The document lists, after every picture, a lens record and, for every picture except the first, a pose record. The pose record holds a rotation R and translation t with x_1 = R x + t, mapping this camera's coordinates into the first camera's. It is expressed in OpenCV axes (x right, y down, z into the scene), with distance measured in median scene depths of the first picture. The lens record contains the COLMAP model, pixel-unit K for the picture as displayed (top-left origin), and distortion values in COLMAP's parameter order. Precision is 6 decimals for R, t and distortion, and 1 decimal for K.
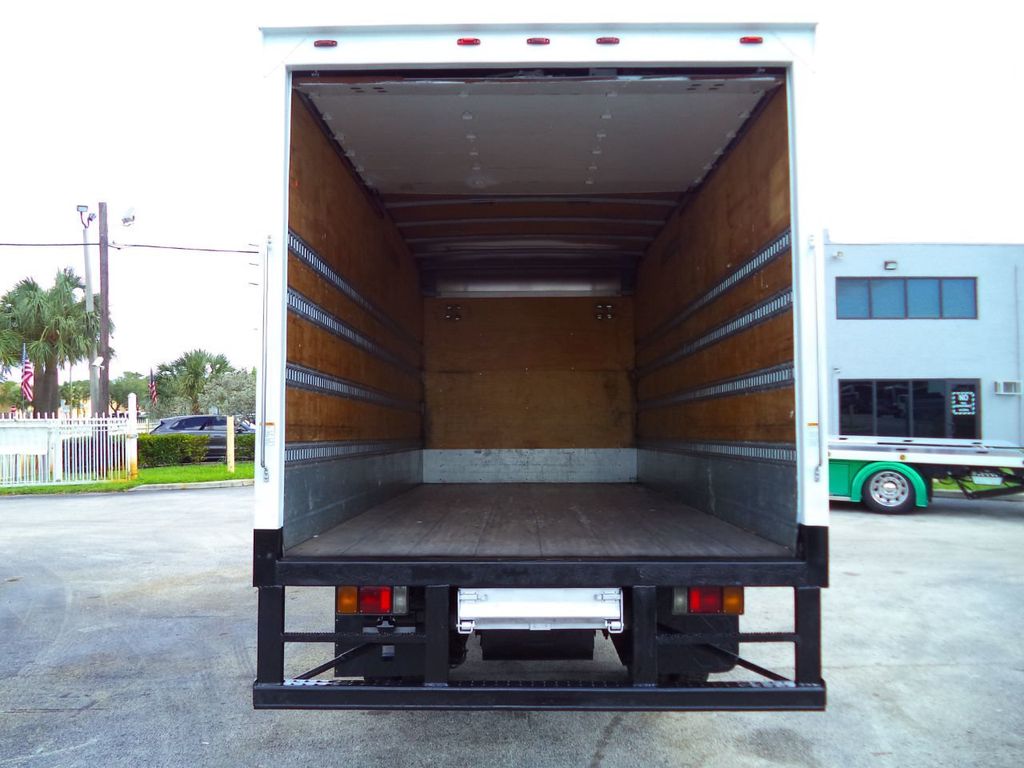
lens RADIAL K [[824.3, 0, 504.6], [0, 824.3, 384.2], [0, 0, 1]] dist [-0.015775, -0.004145]
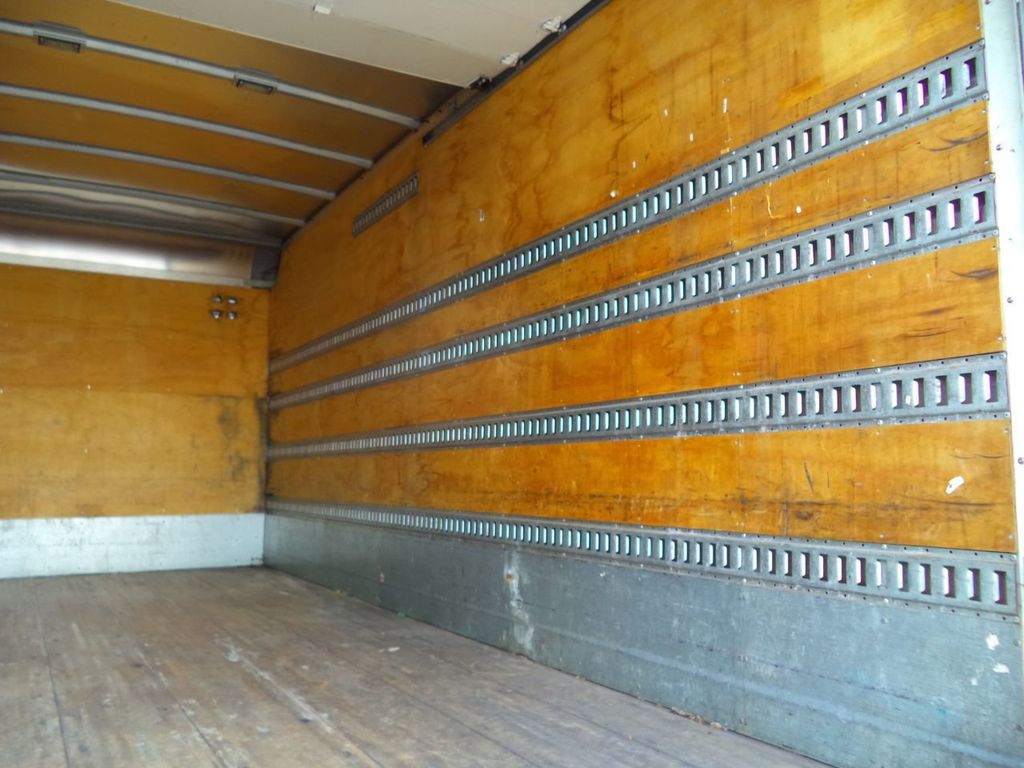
lens RADIAL K [[824.3, 0, 504.0], [0, 824.3, 385.1], [0, 0, 1]] dist [-0.015775, -0.004145]
pose [[0.847139, 0.058769, 0.528111, -0.034532], [-0.031219, 0.997653, -0.060942, 0.007683], [-0.530453, 0.035139, 0.846986, 0.320585]]
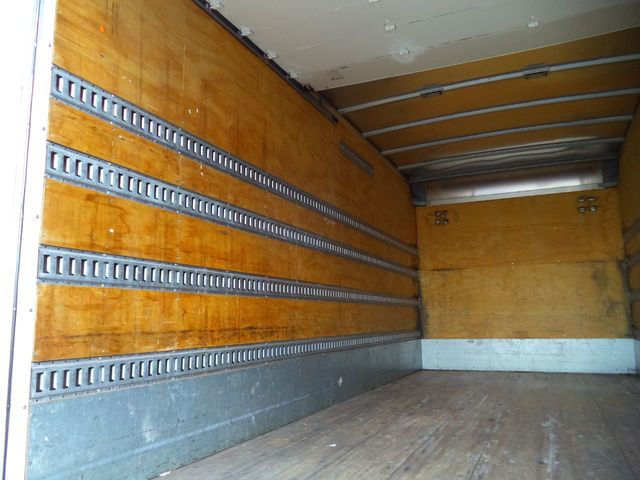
lens RADIAL K [[515.2, 0, 330.7], [0, 515.2, 239.1], [0, 0, 1]] dist [-0.015775, -0.004145]
pose [[0.929078, -0.064966, -0.364134, 0.053976], [0.031991, 0.994879, -0.095874, 0.006373], [0.368498, 0.077426, 0.926399, 0.289557]]
